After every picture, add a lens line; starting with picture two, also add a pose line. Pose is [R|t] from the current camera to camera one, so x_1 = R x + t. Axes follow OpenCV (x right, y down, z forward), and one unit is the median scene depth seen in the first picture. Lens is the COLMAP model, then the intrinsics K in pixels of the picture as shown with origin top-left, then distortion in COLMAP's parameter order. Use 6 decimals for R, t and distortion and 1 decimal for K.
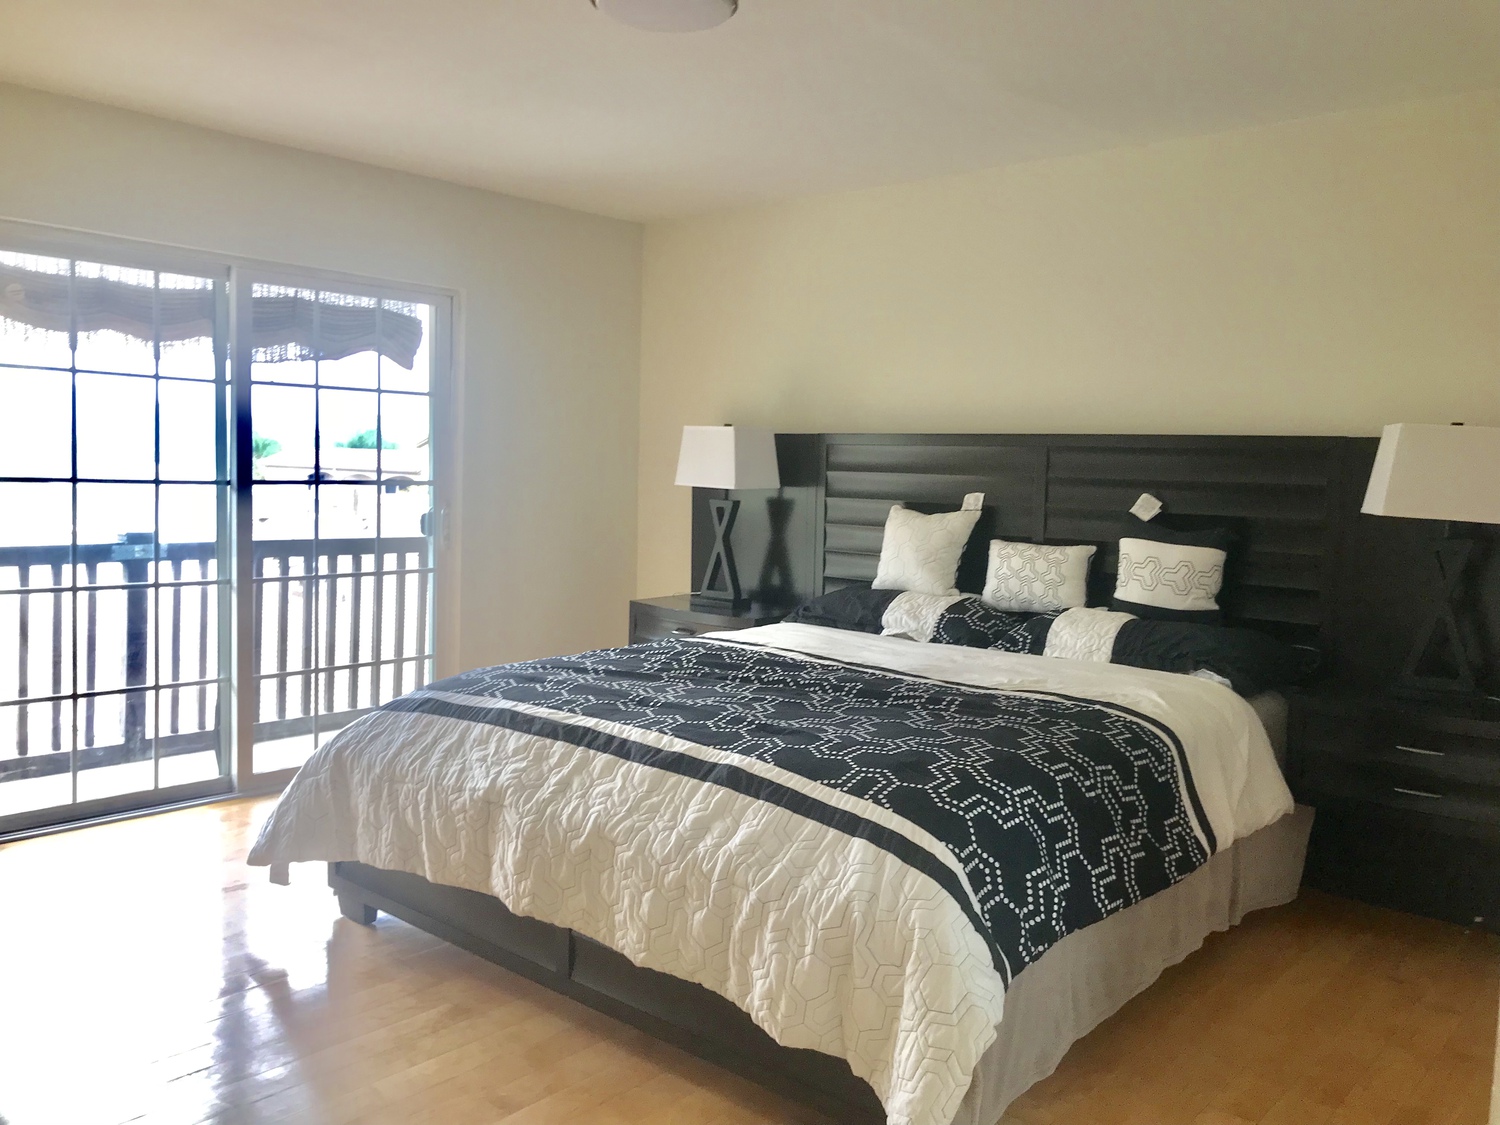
lens RADIAL K [[1221.8, 0, 750.0], [0, 1221.8, 562.5], [0, 0, 1]] dist [0.041652, -0.009479]
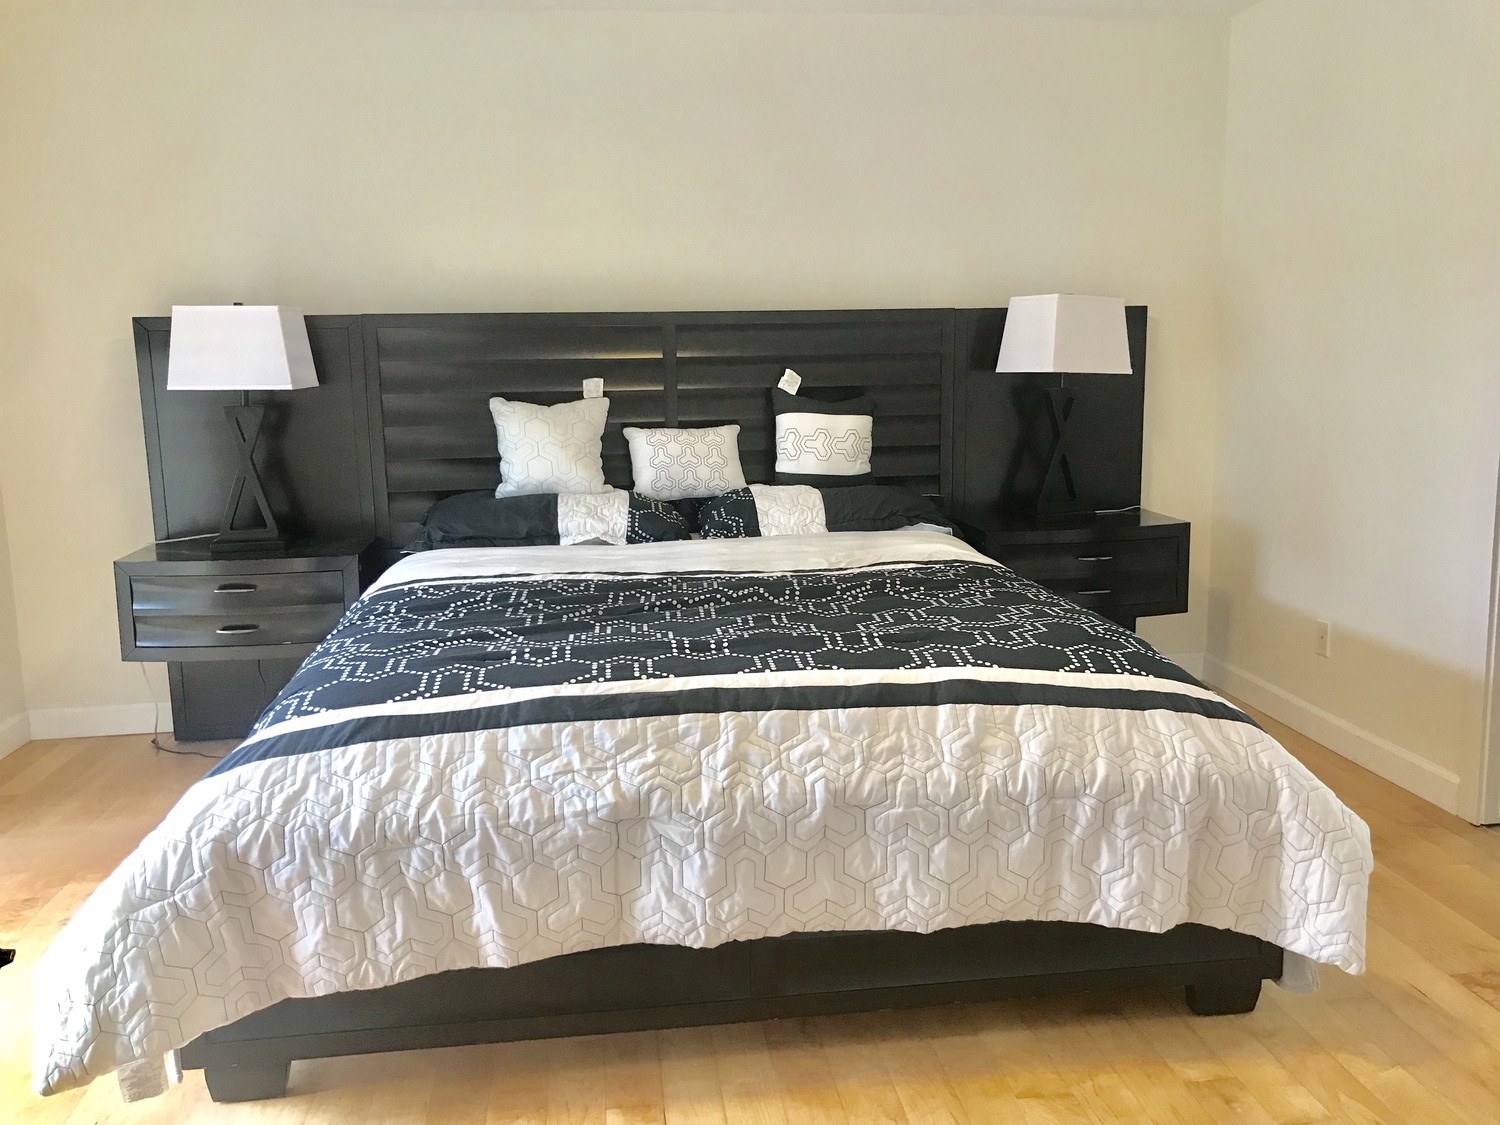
lens RADIAL K [[1221.8, 0, 750.0], [0, 1221.8, 562.5], [0, 0, 1]] dist [0.041652, -0.009479]
pose [[0.668510, -0.157328, 0.726872, -0.545348], [0.096760, 0.987460, 0.124740, -0.030734], [-0.737382, -0.013058, 0.675350, 0.378131]]
